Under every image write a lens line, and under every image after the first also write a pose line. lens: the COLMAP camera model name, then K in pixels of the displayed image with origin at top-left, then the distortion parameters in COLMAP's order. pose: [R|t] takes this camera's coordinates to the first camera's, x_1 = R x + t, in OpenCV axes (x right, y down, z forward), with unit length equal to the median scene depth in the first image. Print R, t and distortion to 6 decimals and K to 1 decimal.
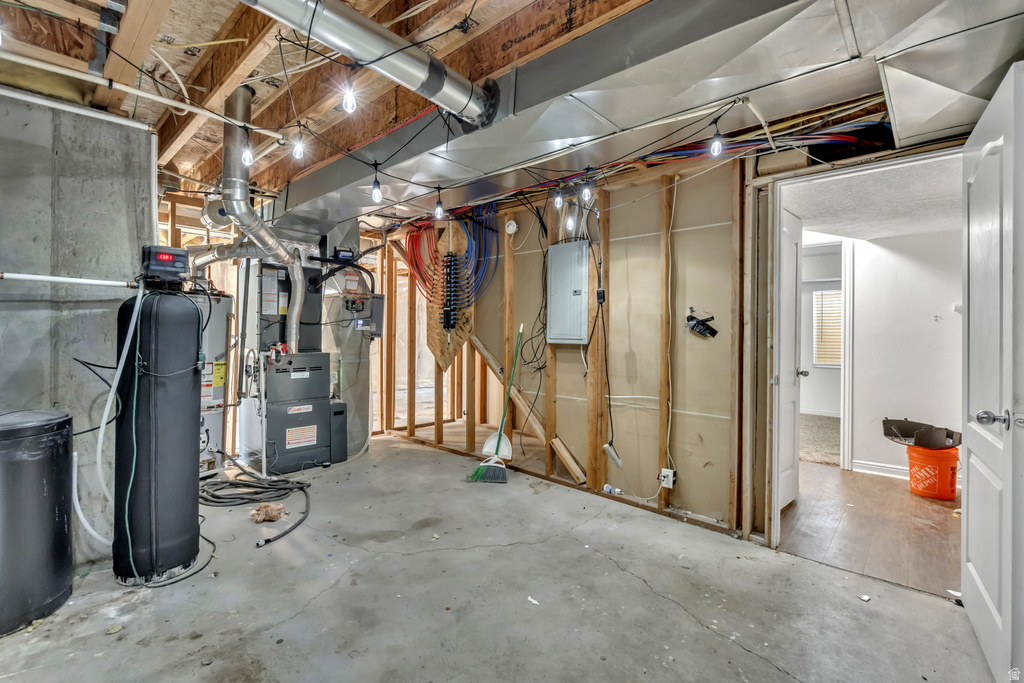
lens RADIAL K [[454.1, 0, 514.0], [0, 454.1, 336.5], [0, 0, 1]] dist [-0.002297, -0.000012]
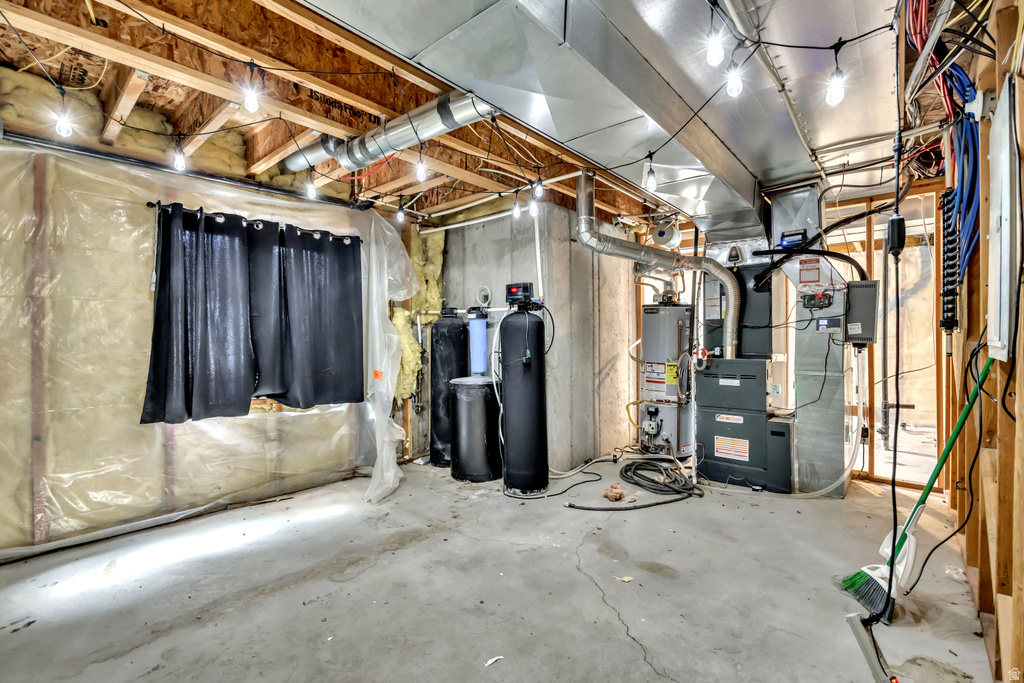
lens RADIAL K [[454.1, 0, 514.0], [0, 454.1, 336.5], [0, 0, 1]] dist [-0.002297, -0.000012]
pose [[0.040037, -0.006286, -0.999178, 0.529765], [-0.004818, 0.999967, -0.006484, -0.001102], [0.999187, 0.005074, 0.040005, 0.607162]]
